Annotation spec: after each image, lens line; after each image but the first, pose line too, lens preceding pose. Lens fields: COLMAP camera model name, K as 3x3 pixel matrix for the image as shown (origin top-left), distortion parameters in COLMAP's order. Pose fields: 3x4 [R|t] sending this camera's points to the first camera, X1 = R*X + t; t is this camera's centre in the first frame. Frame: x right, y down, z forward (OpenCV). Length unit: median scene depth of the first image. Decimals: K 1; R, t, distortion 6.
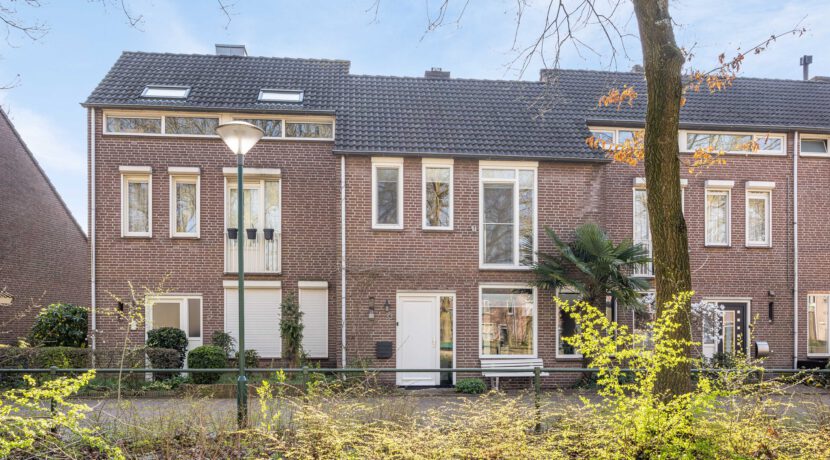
lens RADIAL K [[673.9, 0, 414.3], [0, 673.9, 345.9], [0, 0, 1]] dist [0.004273, 0.000672]
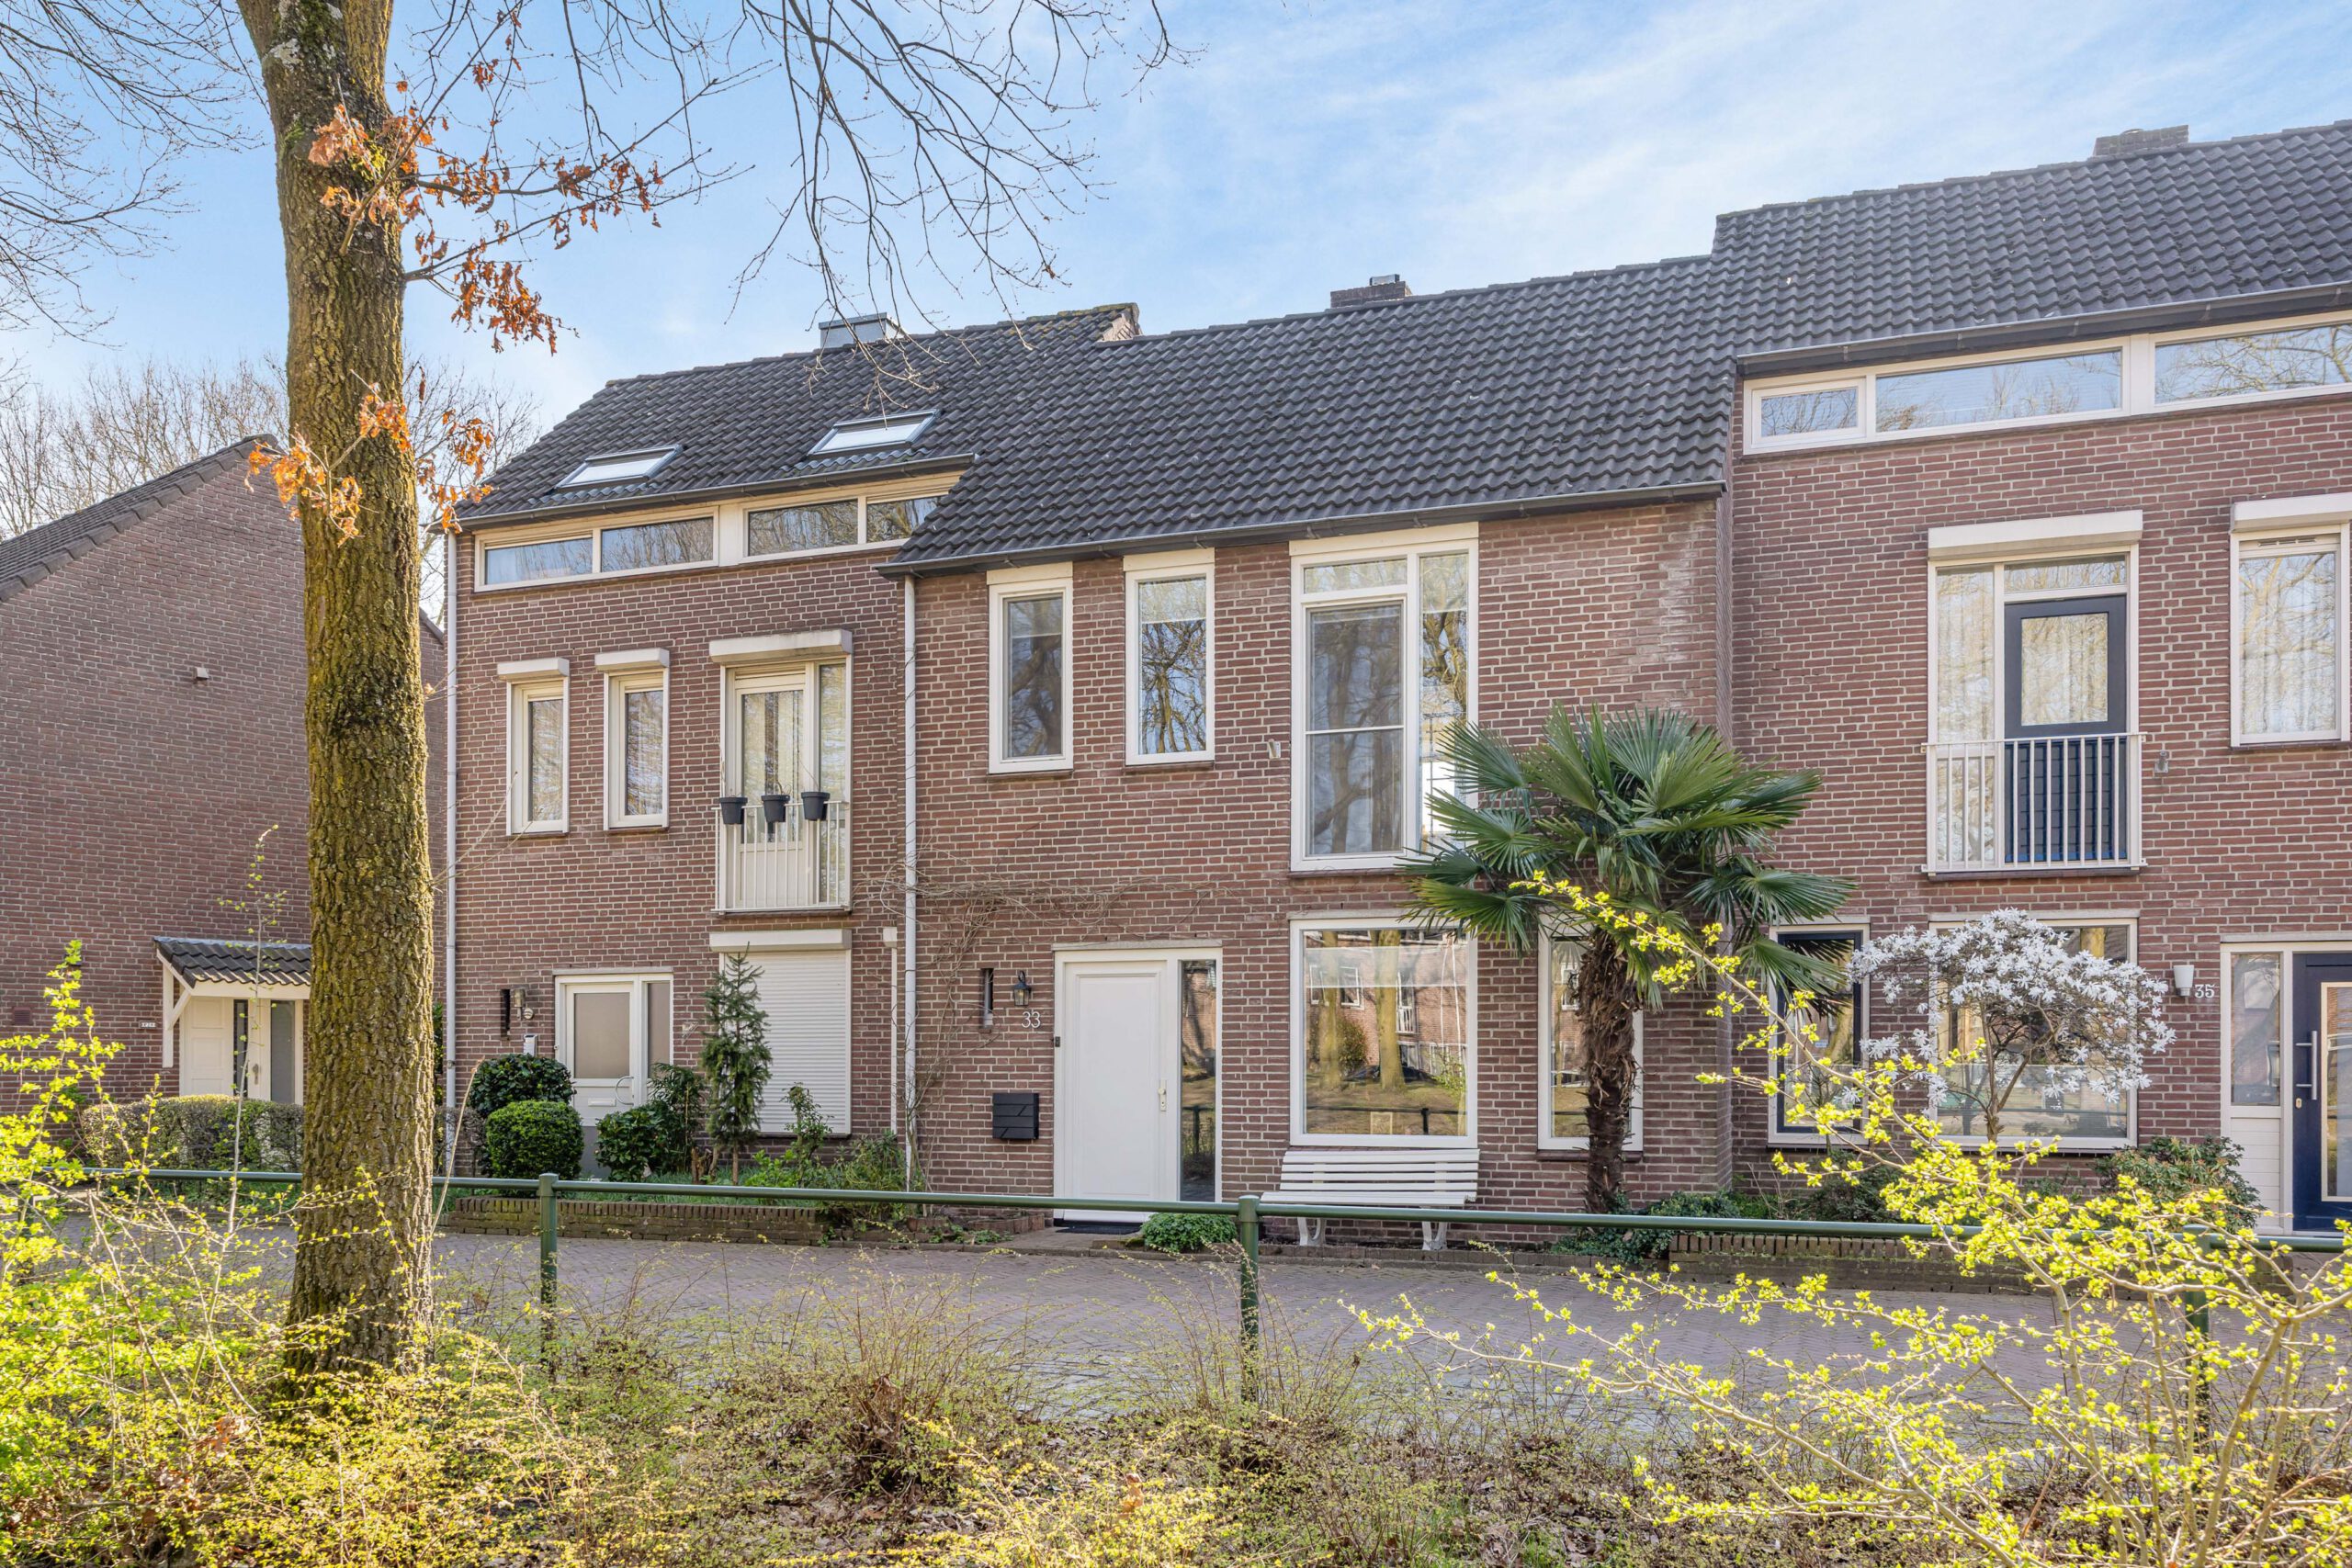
lens RADIAL K [[1883.6, 0, 1169.0], [0, 1883.6, 1097.0], [0, 0, 1]] dist [-0.001068, 0.003226]
pose [[0.896170, 0.005531, -0.443677, 0.448651], [-0.007876, 0.999963, -0.003443, -0.001370], [0.443641, 0.006580, 0.896180, 0.154122]]
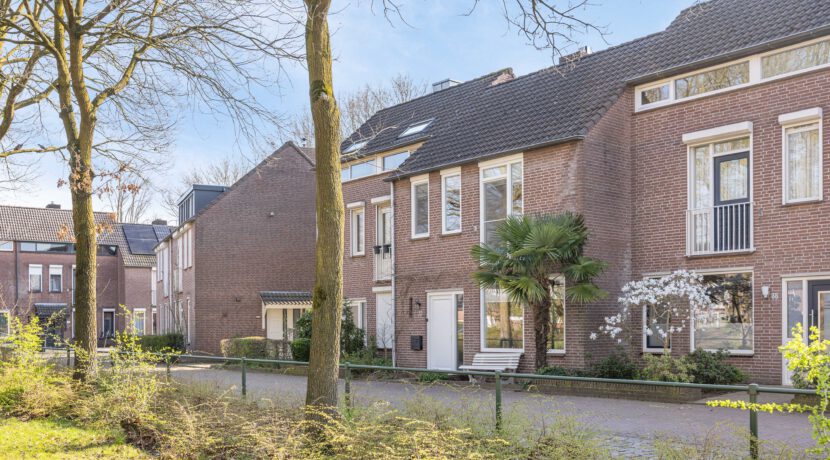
lens RADIAL K [[824.6, 0, 446.7], [0, 824.6, 338.9], [0, 0, 1]] dist [0.019873, 0.006865]
pose [[0.587609, 0.004851, -0.809130, 1.100165], [-0.001674, 0.999987, 0.004780, -0.007230], [0.809143, -0.001454, 0.587610, 0.204851]]
